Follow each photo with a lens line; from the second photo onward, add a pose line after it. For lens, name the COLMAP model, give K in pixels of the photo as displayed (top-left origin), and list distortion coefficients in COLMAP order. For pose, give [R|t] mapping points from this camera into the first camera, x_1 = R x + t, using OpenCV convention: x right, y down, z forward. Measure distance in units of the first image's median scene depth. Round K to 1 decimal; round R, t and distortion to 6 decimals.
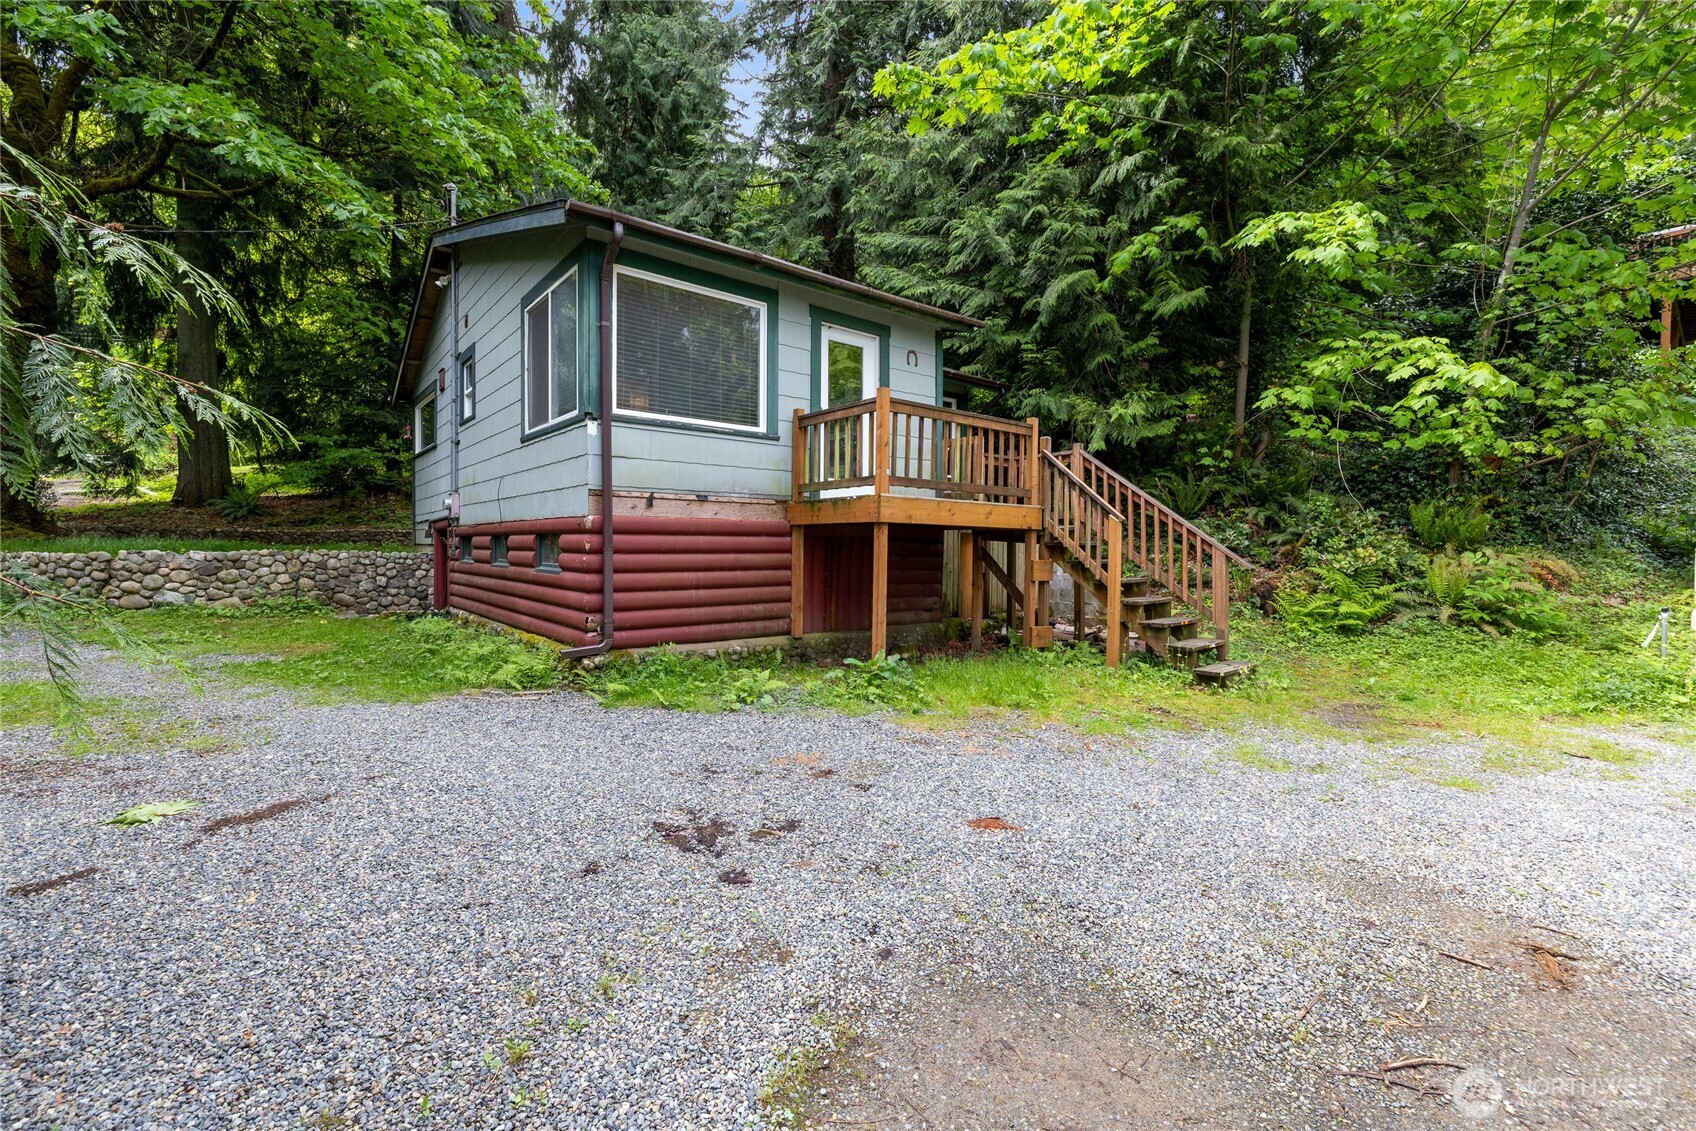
lens RADIAL K [[719.7, 0, 829.2], [0, 719.7, 566.2], [0, 0, 1]] dist [0.000596, 0.000432]
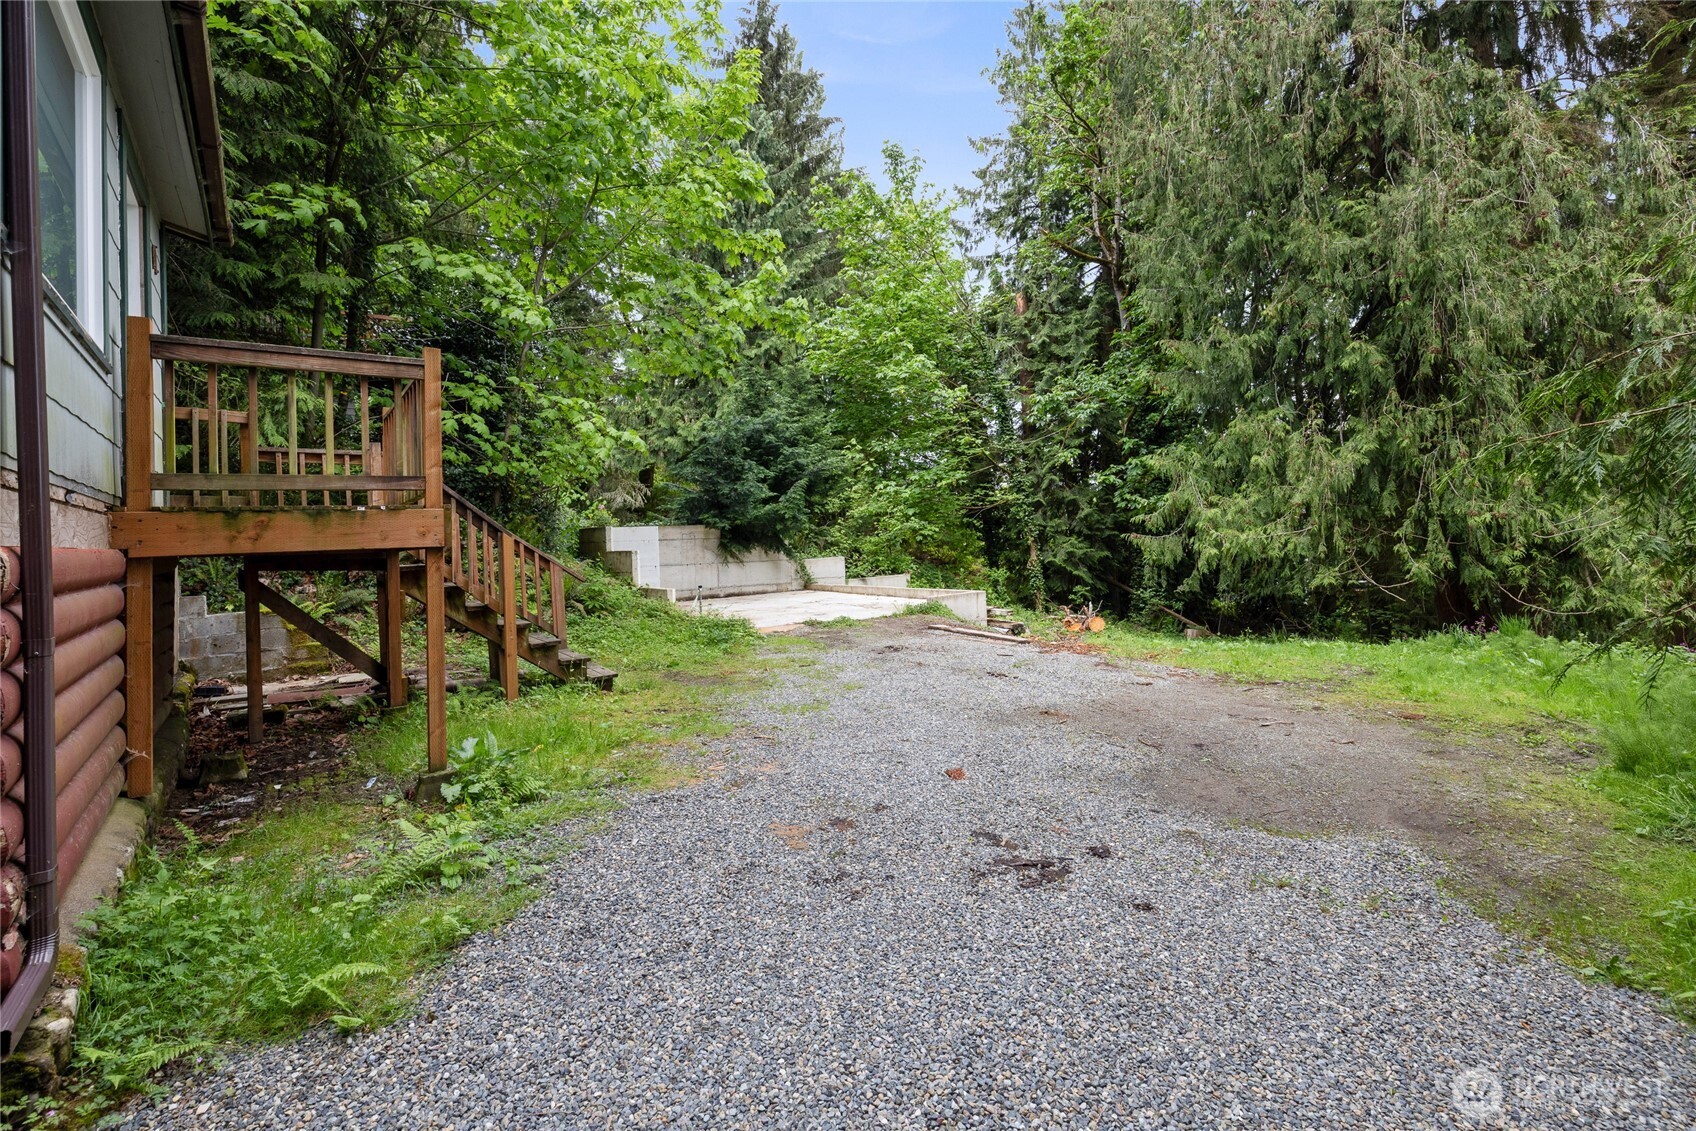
lens RADIAL K [[755.5, 0, 843.1], [0, 755.5, 530.7], [0, 0, 1]] dist [0.000161, 0.000018]
pose [[0.032532, 0.004793, 0.999459, -0.747625], [0.078423, 0.996893, -0.007333, -0.053387], [-0.996389, 0.078619, 0.032055, 0.741304]]
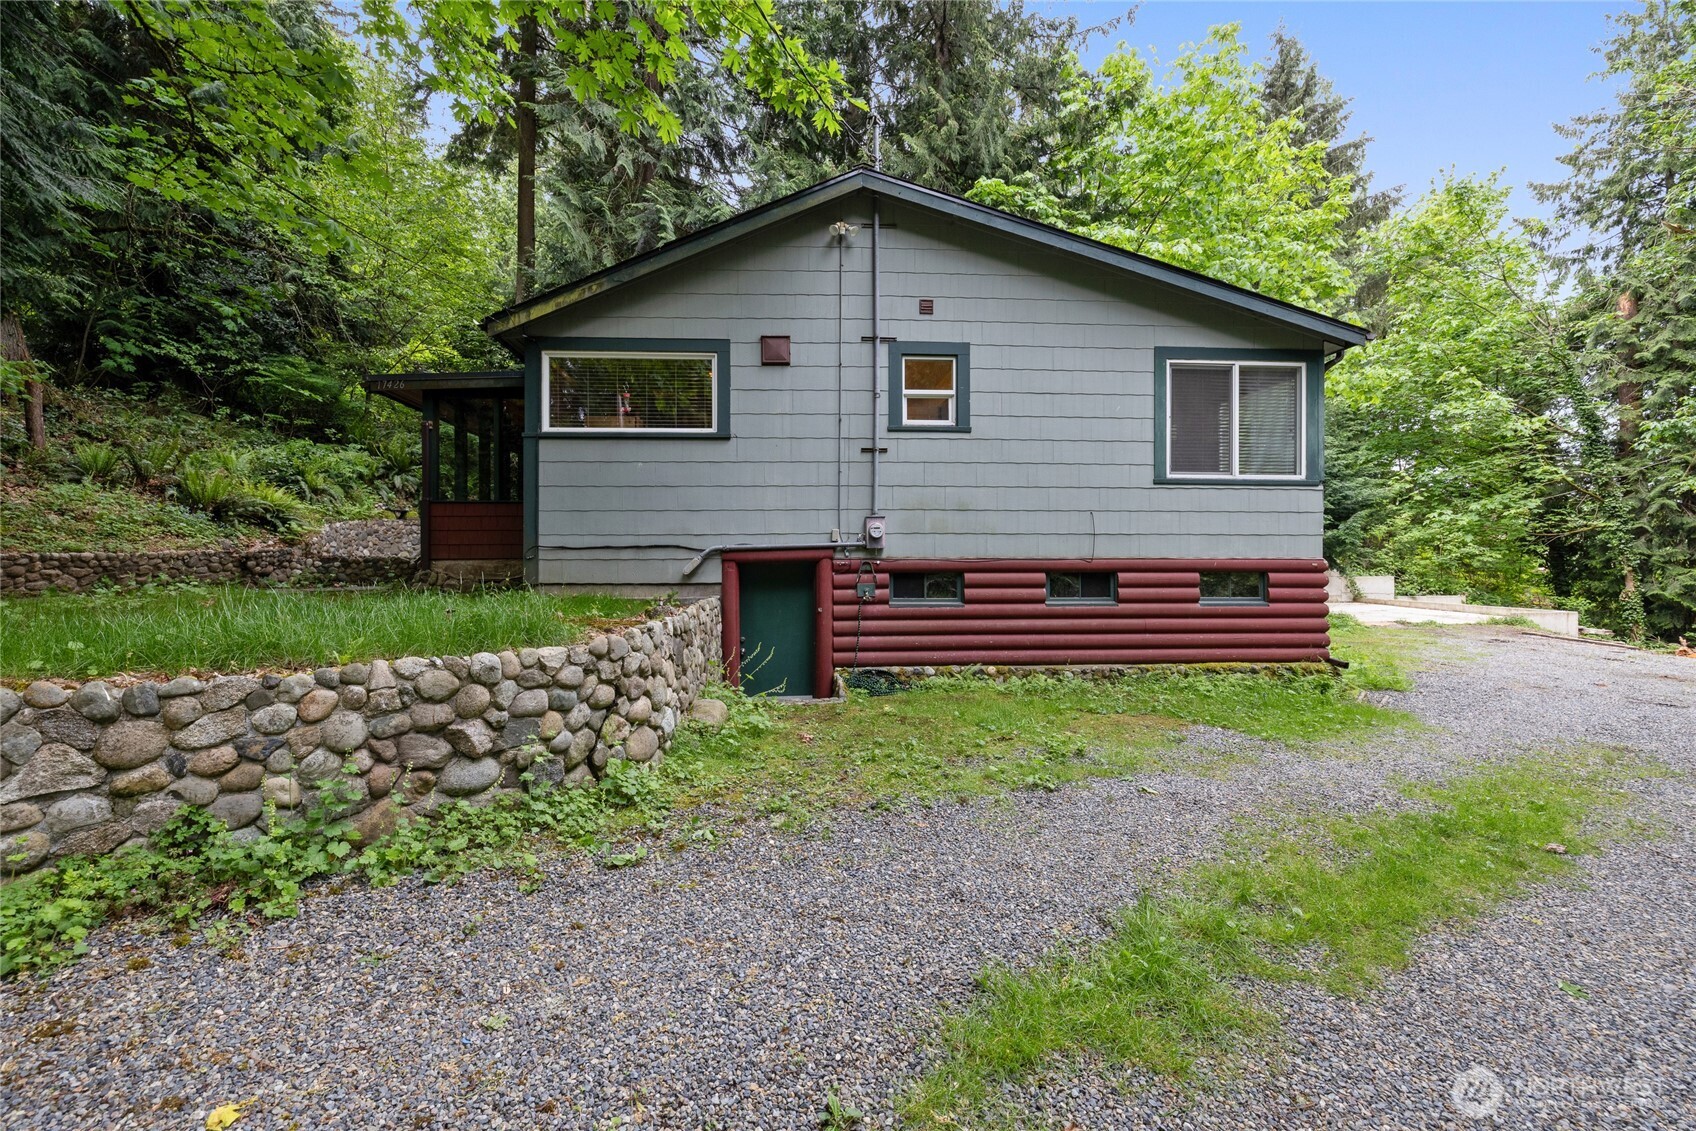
lens RADIAL K [[702.5, 0, 849.3], [0, 702.5, 560.6], [0, 0, 1]] dist [0.010013, -0.000096]
pose [[0.571281, -0.007223, 0.820723, -2.162004], [0.034918, 0.999270, -0.015511, -0.089282], [-0.820011, 0.037519, 0.571116, 1.126956]]
